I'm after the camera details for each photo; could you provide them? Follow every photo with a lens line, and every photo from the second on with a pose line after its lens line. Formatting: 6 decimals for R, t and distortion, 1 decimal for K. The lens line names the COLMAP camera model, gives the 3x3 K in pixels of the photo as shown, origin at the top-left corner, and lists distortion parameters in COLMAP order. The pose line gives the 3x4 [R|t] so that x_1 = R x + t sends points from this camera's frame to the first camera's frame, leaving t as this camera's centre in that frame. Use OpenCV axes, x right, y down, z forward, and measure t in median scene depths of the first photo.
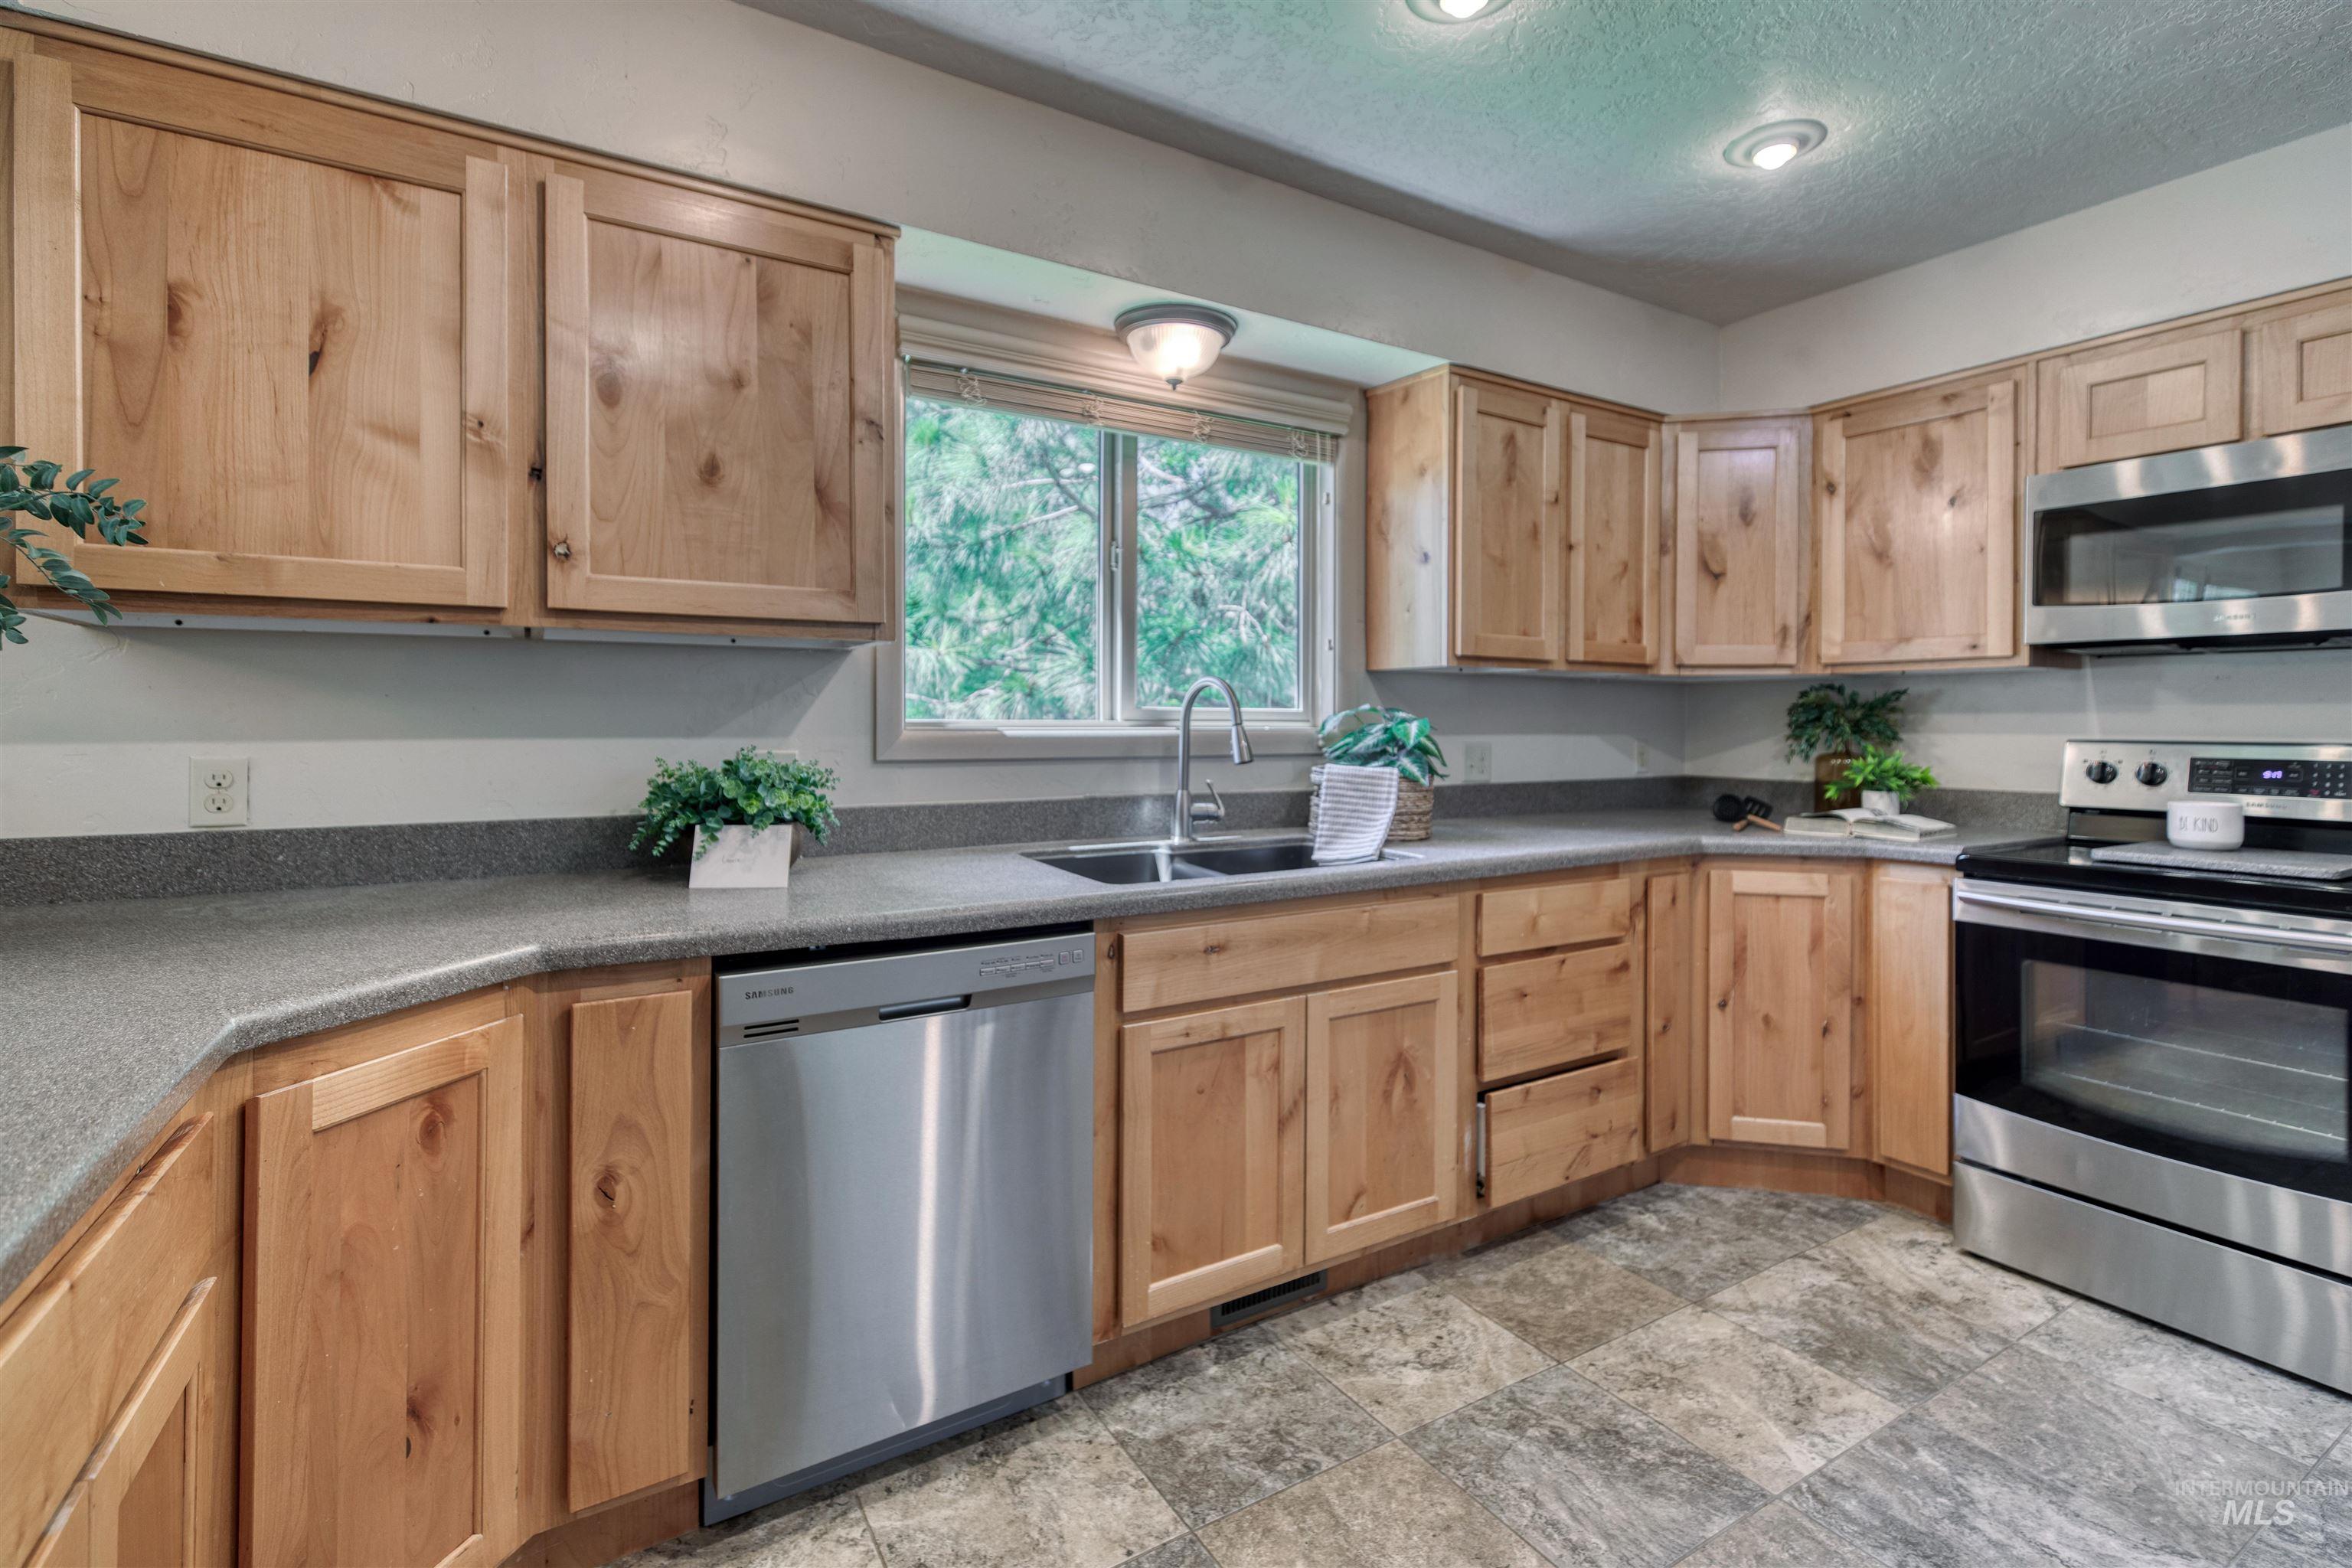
lens RADIAL K [[1079.3, 0, 1221.4], [0, 1079.3, 716.0], [0, 0, 1]] dist [0.000121, -0.001099]
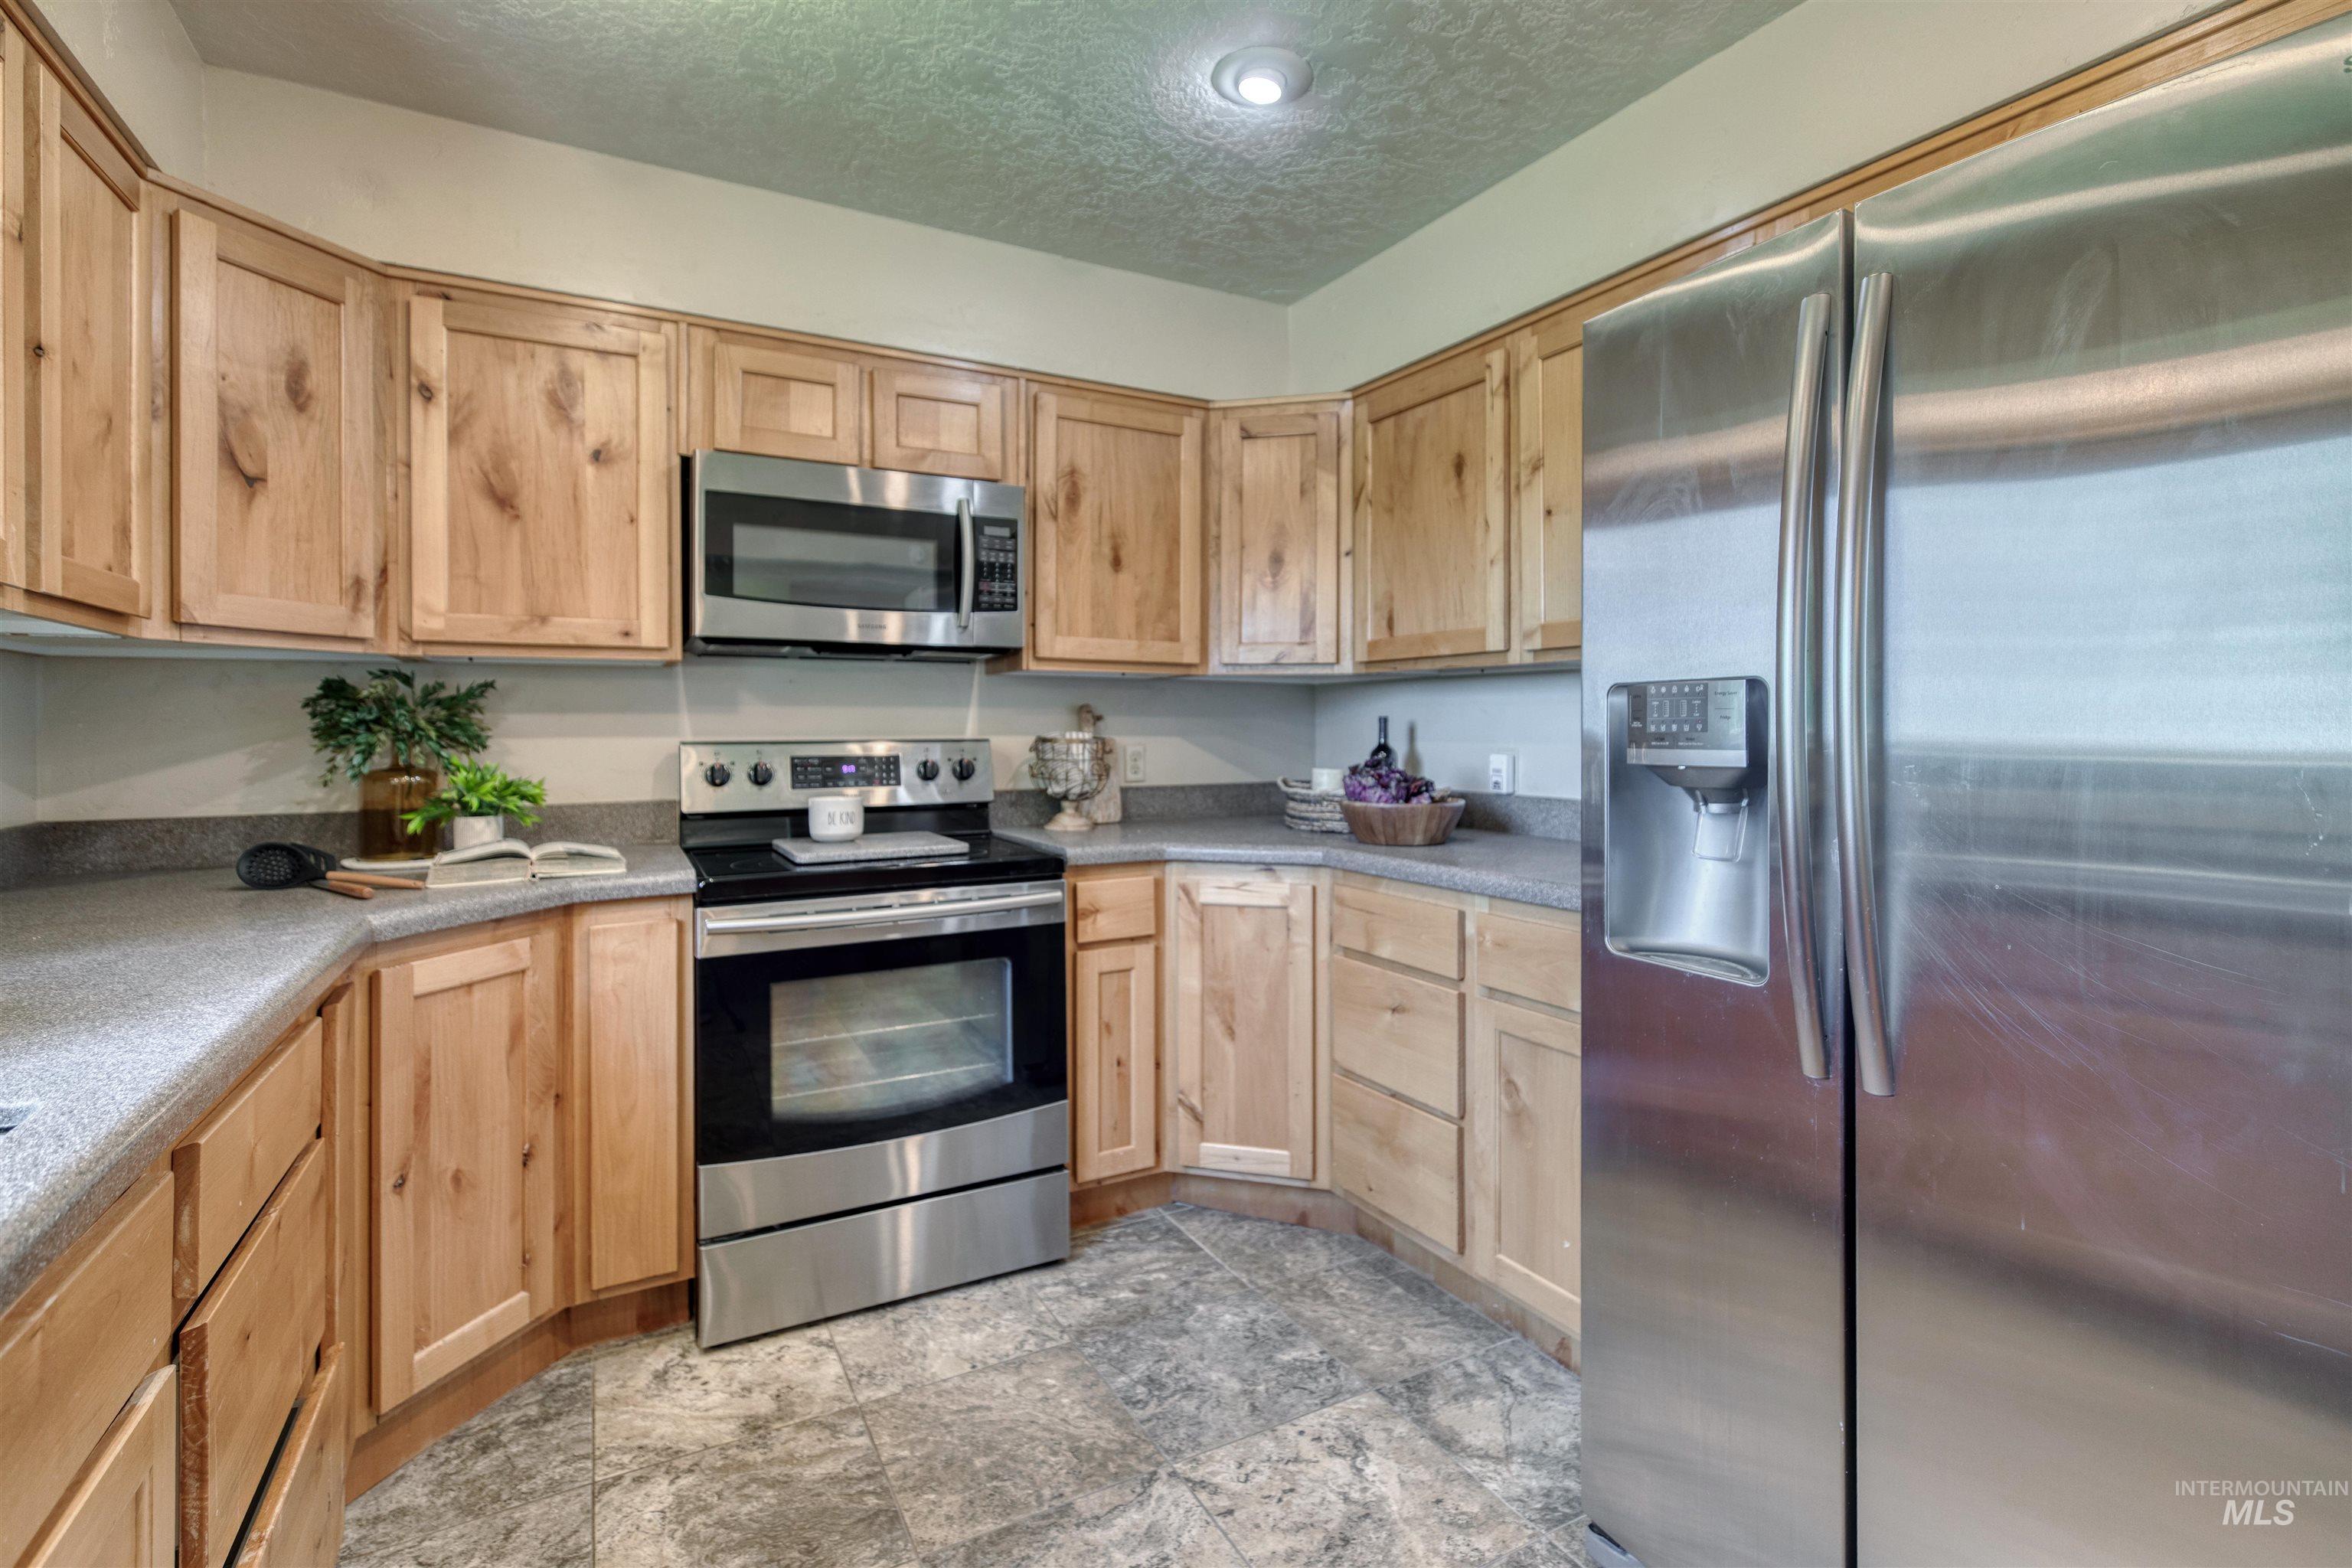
lens RADIAL K [[1079.3, 0, 1175.8], [0, 1079.3, 722.7], [0, 0, 1]] dist [0.000121, -0.001099]
pose [[0.071695, 0.001652, 0.997425, -0.122210], [0.001268, 0.999998, -0.001747, 0.007967], [-0.997426, 0.001390, 0.071693, 0.546371]]
